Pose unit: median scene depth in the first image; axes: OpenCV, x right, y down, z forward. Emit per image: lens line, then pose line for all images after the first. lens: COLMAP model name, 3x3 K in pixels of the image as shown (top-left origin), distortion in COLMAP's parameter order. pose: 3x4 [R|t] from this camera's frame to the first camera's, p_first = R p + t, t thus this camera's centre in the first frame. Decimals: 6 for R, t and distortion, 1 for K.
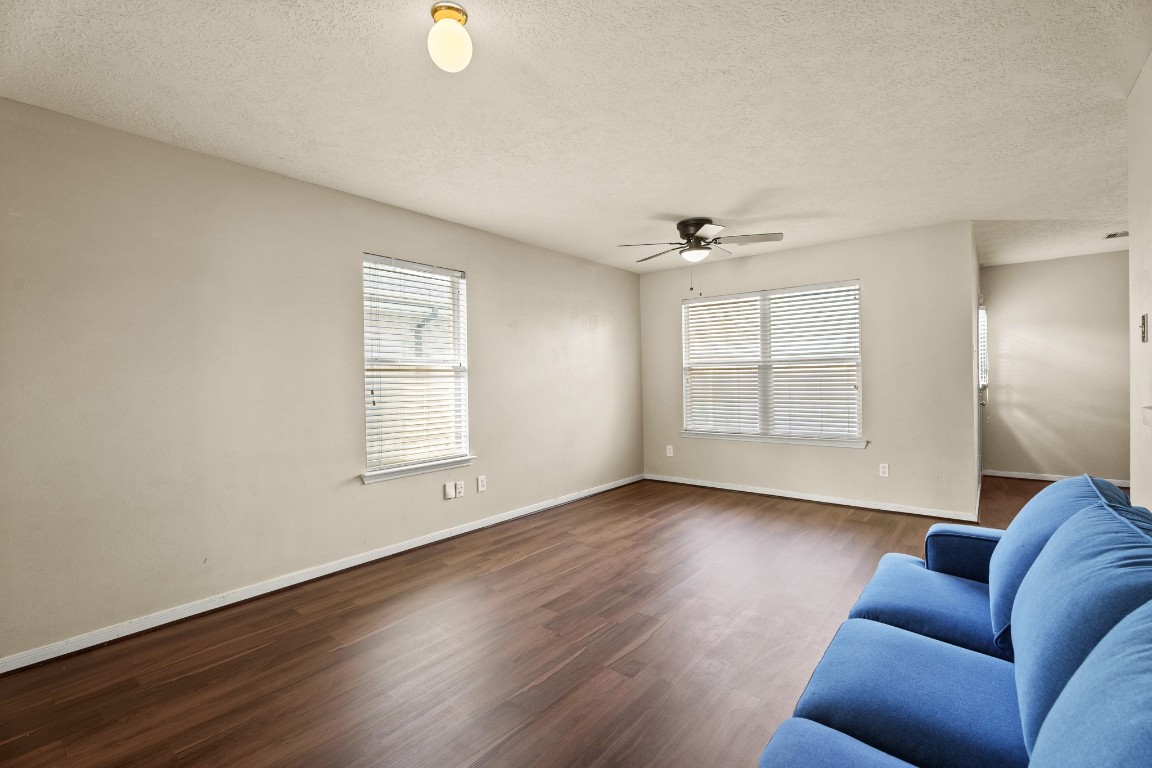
lens RADIAL K [[499.5, 0, 569.7], [0, 499.5, 369.9], [0, 0, 1]] dist [0.000552, 0.000039]
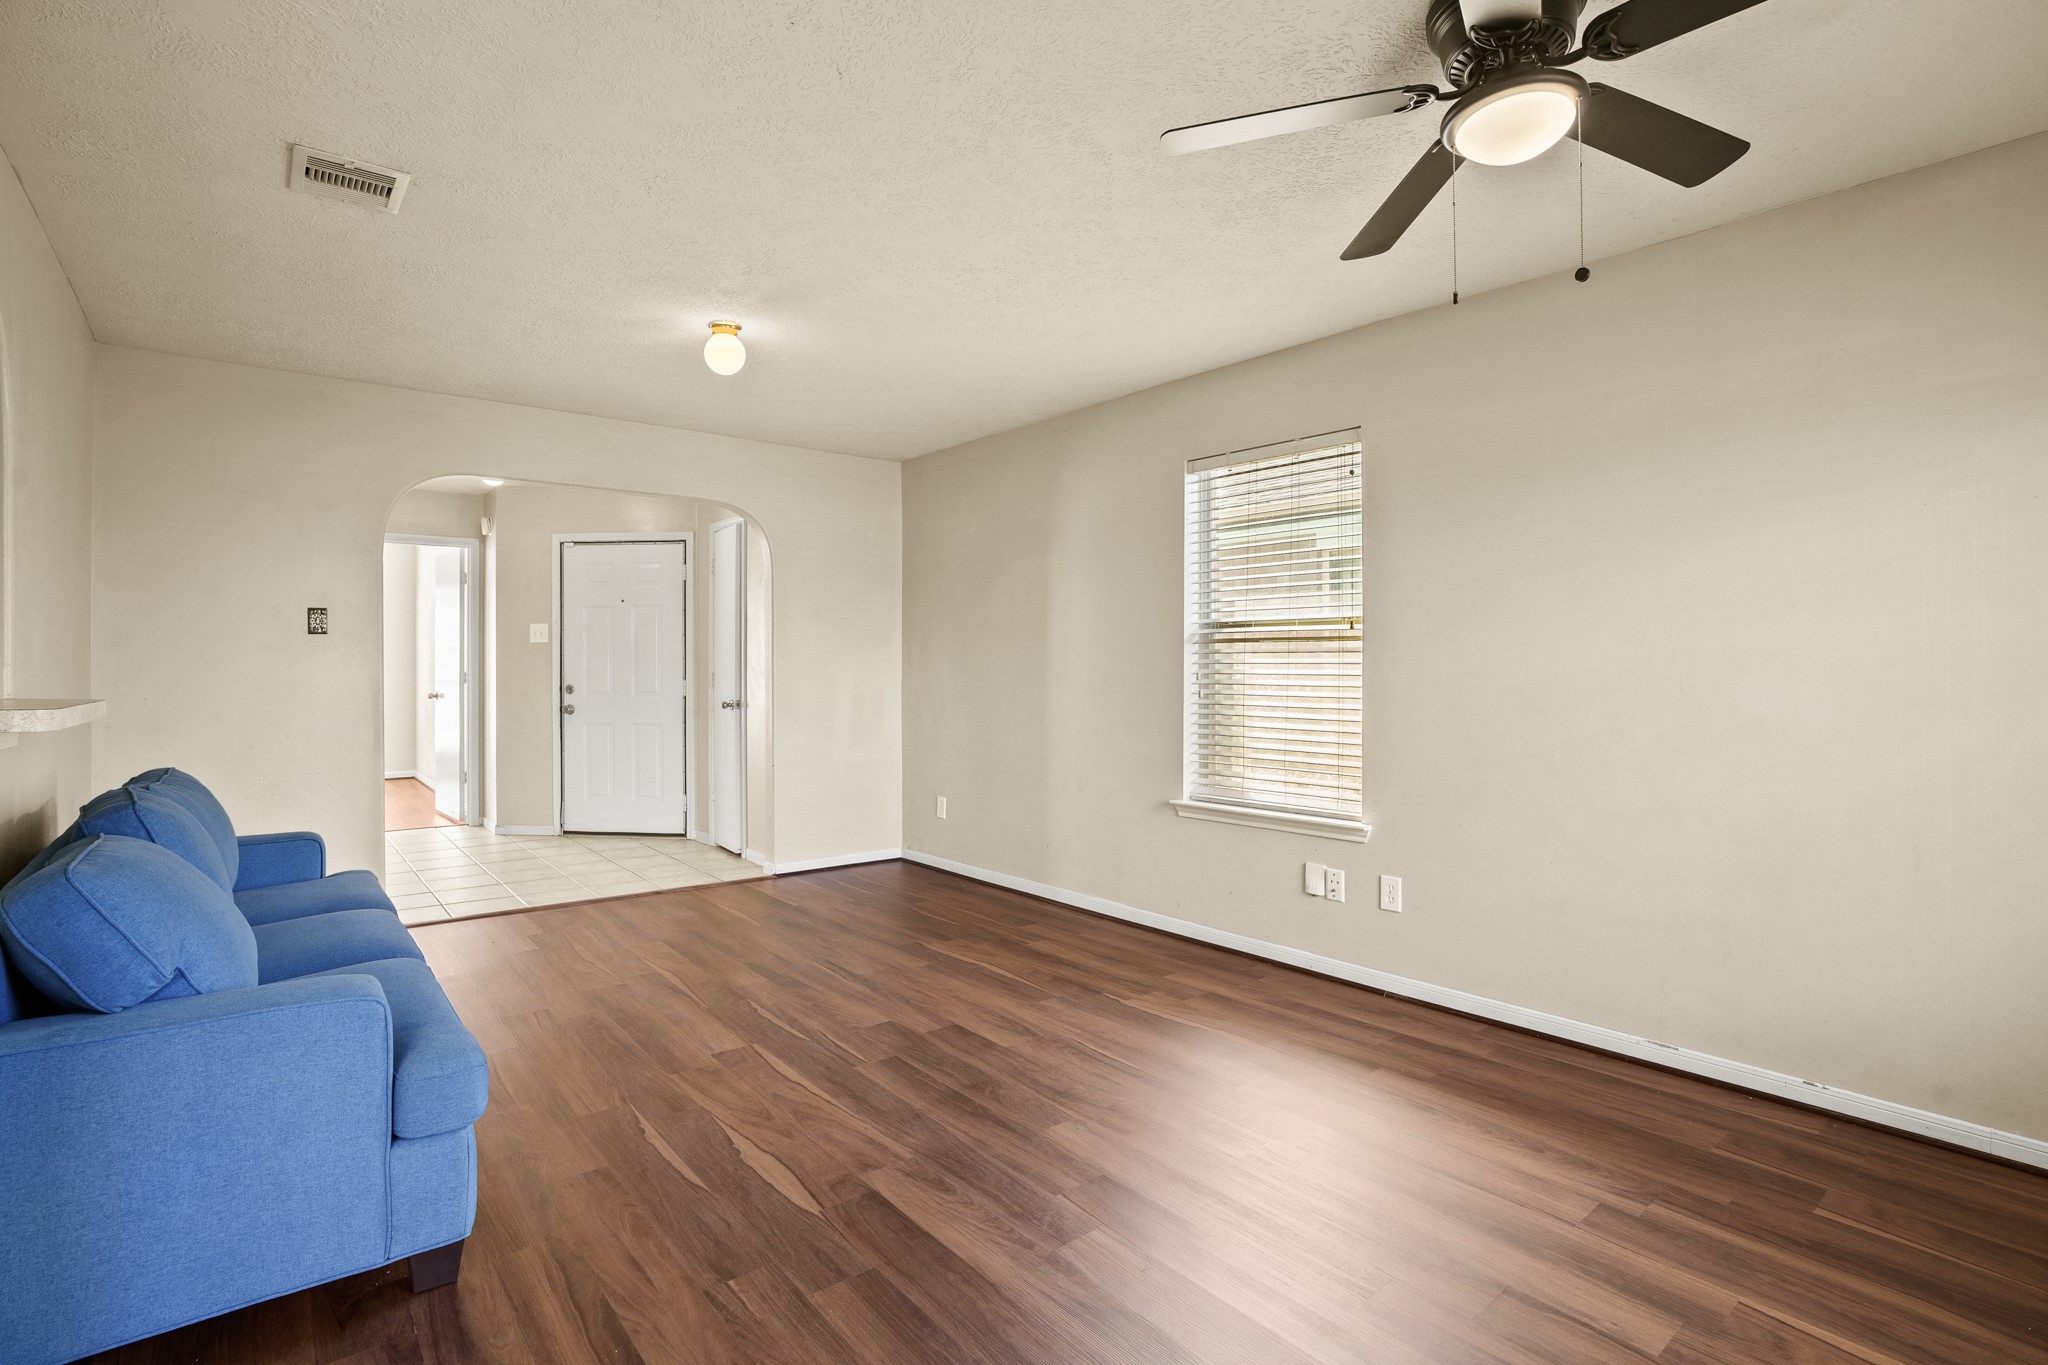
lens RADIAL K [[932.0, 0, 1016.1], [0, 932.0, 673.3], [0, 0, 1]] dist [-0.049257, 0.000148]
pose [[-0.166987, 0.022311, -0.985707, 0.758572], [0.025552, 0.999506, 0.018295, 0.010093], [0.985628, -0.022132, -0.167474, 0.912079]]
